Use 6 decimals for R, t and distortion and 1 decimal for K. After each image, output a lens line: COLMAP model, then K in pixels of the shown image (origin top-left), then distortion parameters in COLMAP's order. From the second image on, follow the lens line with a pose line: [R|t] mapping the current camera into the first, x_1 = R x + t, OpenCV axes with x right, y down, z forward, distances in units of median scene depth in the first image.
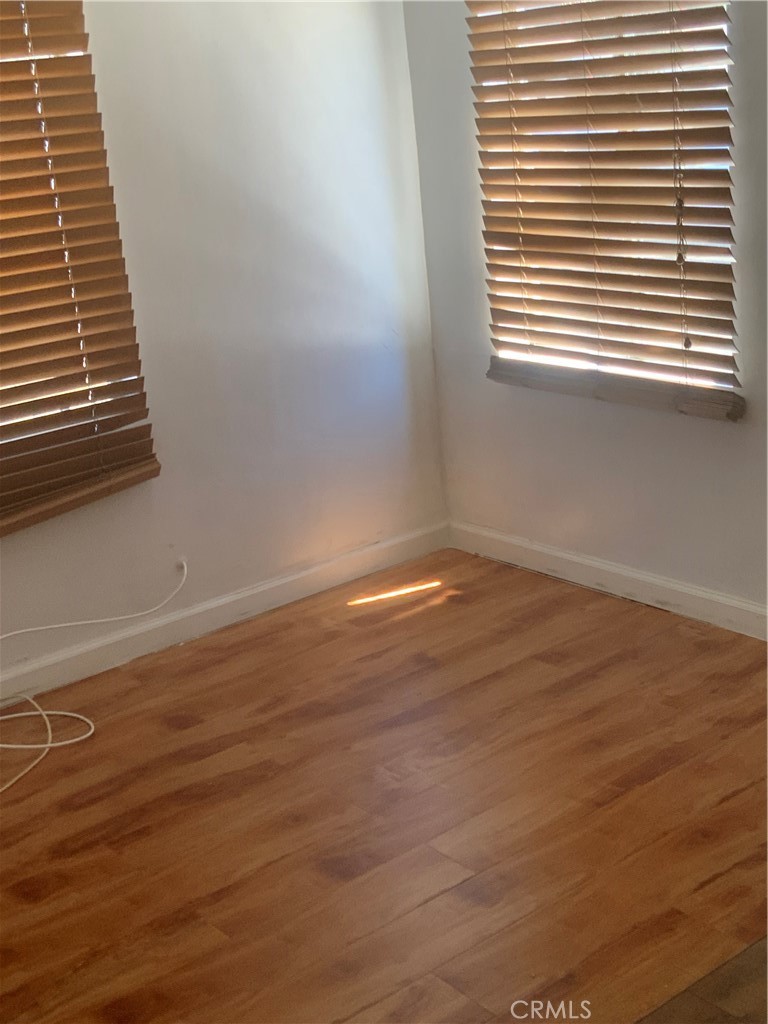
lens RADIAL K [[1407.4, 0, 382.4], [0, 1407.4, 509.7], [0, 0, 1]] dist [0.062553, 0.000000]
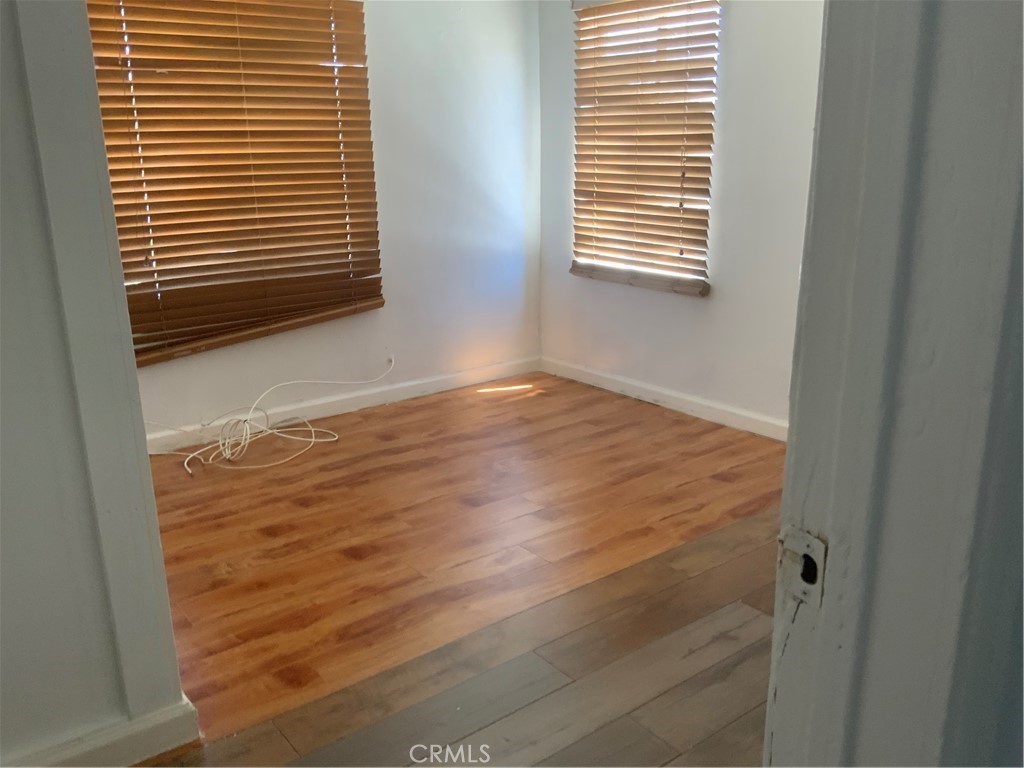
lens RADIAL K [[850.4, 0, 514.4], [0, 850.4, 387.7], [0, 0, 1]] dist [0.047824, -0.061706]
pose [[0.996382, 0.081949, 0.022528, -0.009399], [-0.081678, 0.996578, -0.012698, 0.086133], [-0.023492, 0.010812, 0.999666, -0.092511]]
